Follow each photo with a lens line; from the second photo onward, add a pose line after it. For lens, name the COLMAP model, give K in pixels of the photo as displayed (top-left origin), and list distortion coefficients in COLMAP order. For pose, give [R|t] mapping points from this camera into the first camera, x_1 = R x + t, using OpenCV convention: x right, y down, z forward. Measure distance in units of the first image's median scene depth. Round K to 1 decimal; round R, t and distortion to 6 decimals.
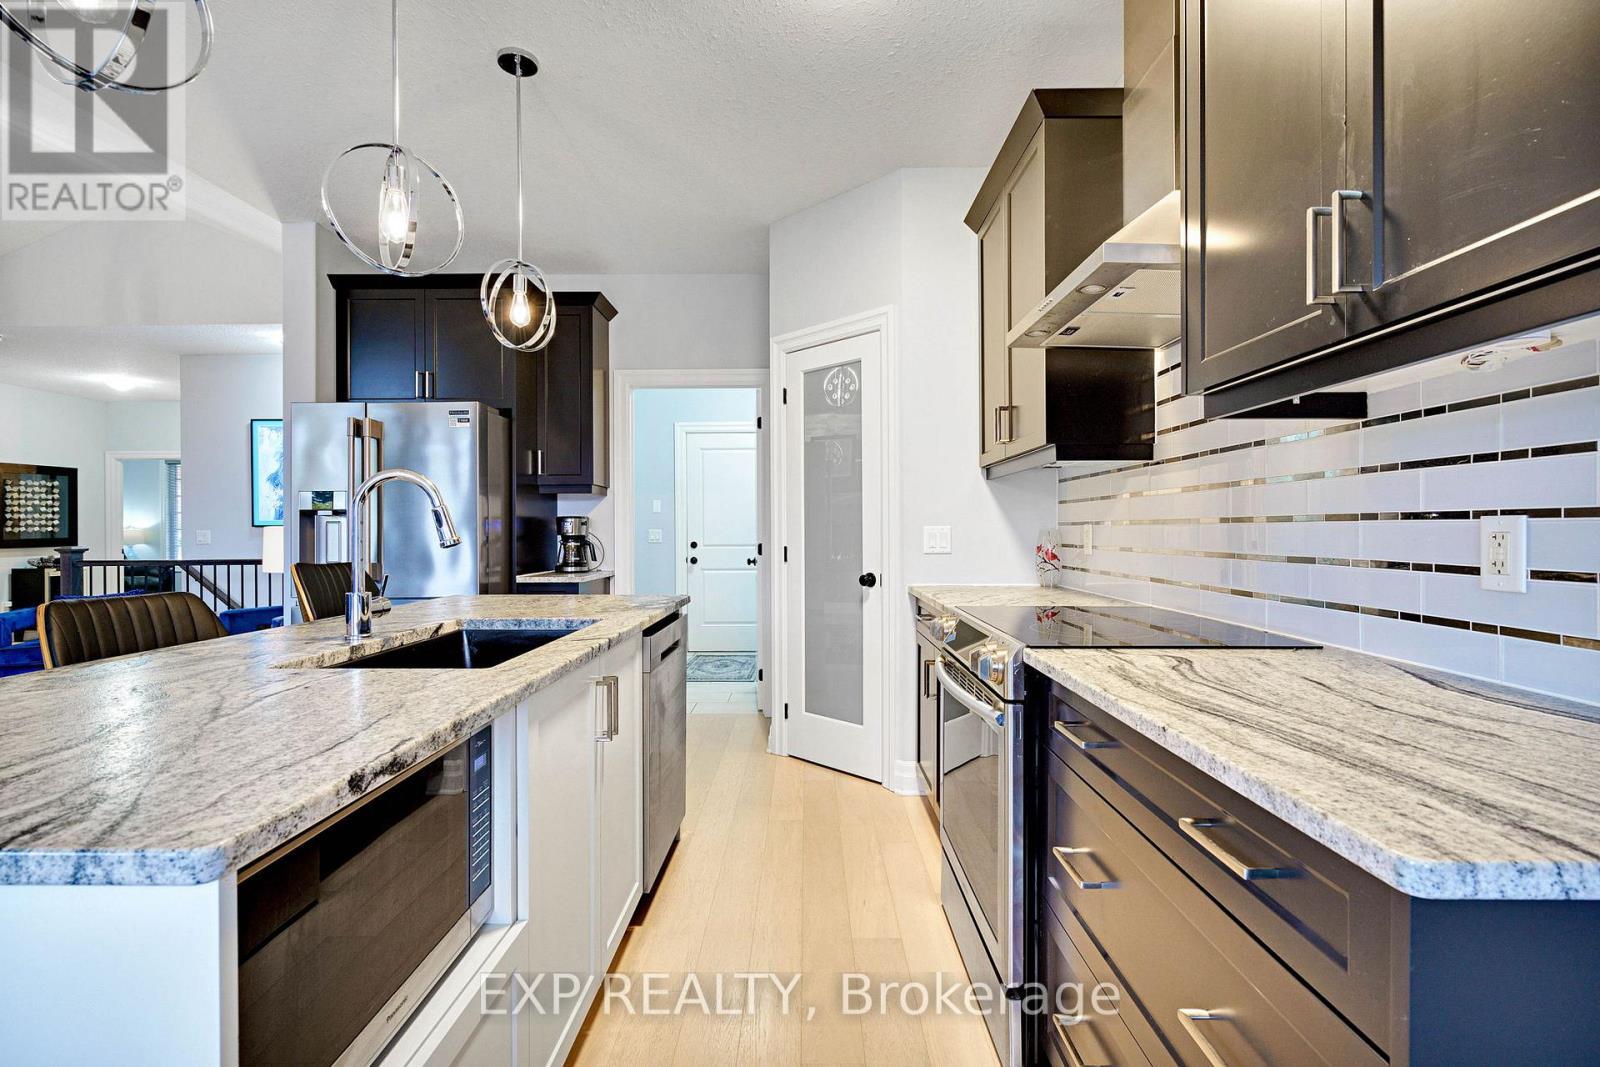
lens RADIAL K [[744.9, 0, 805.7], [0, 744.9, 520.7], [0, 0, 1]] dist [-0.003121, 0.000829]
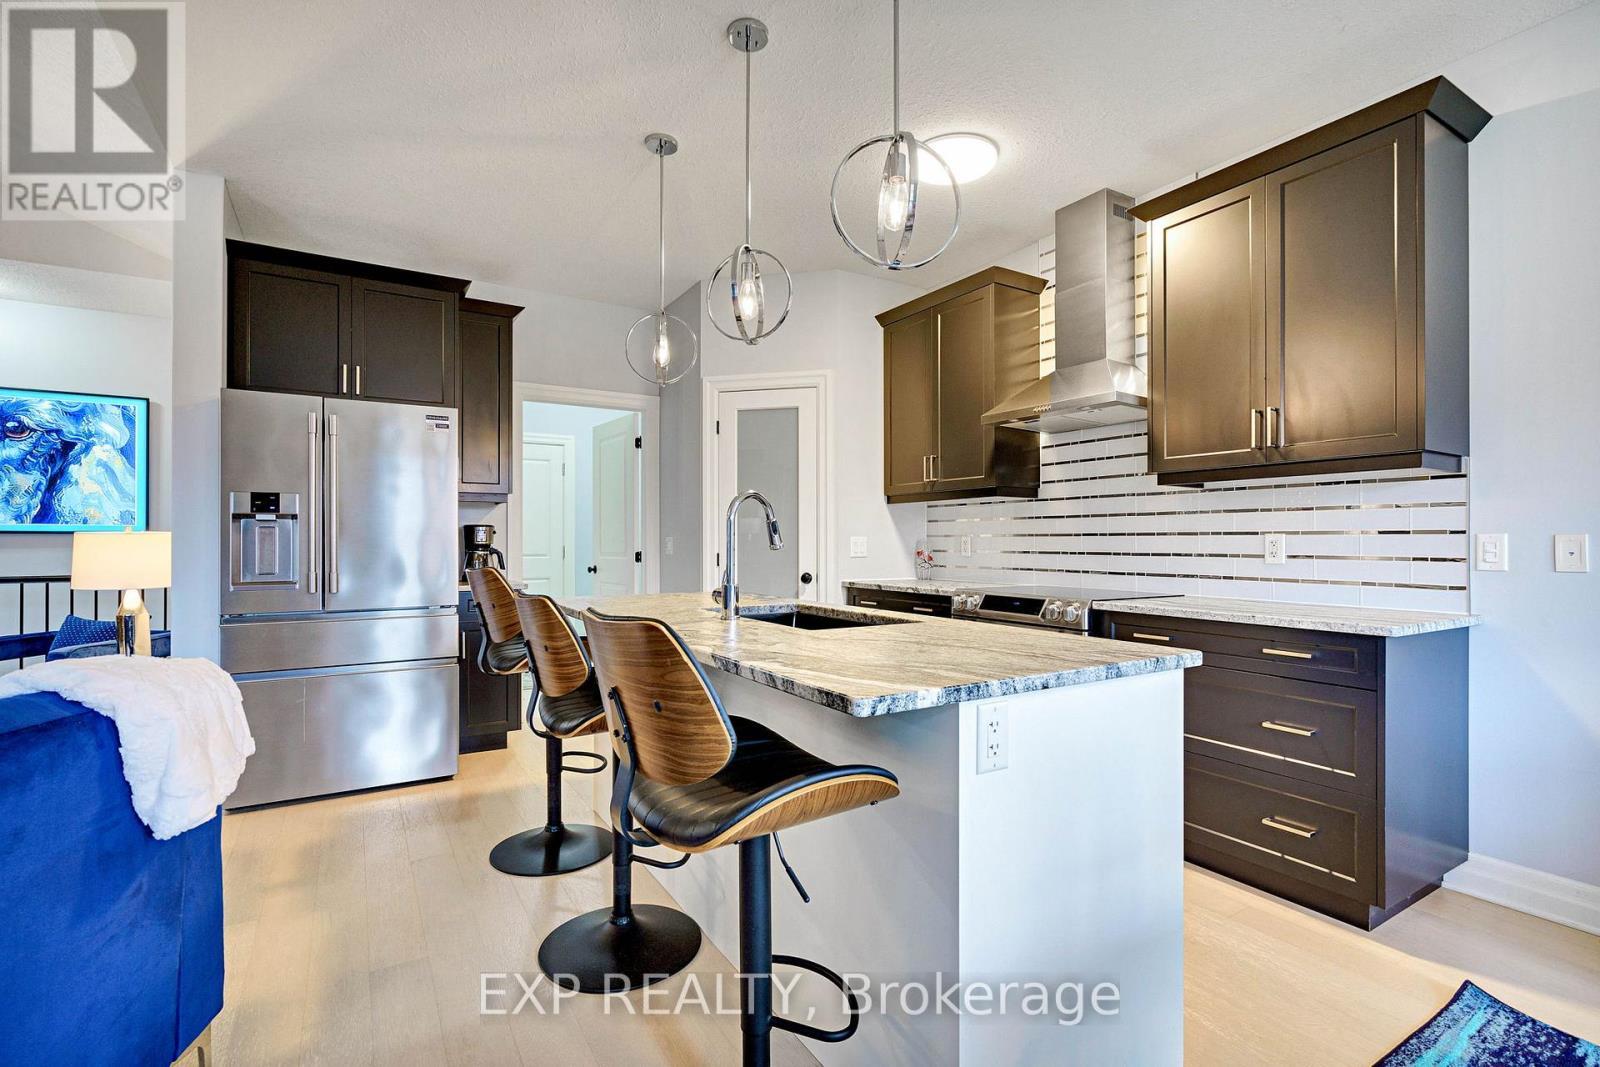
lens RADIAL K [[744.9, 0, 805.7], [0, 744.9, 520.7], [0, 0, 1]] dist [-0.003121, 0.000829]
pose [[0.839783, 0.017582, 0.542638, -0.610102], [-0.008905, 0.999787, -0.018614, 0.003412], [-0.542849, 0.010800, 0.839761, -0.085834]]
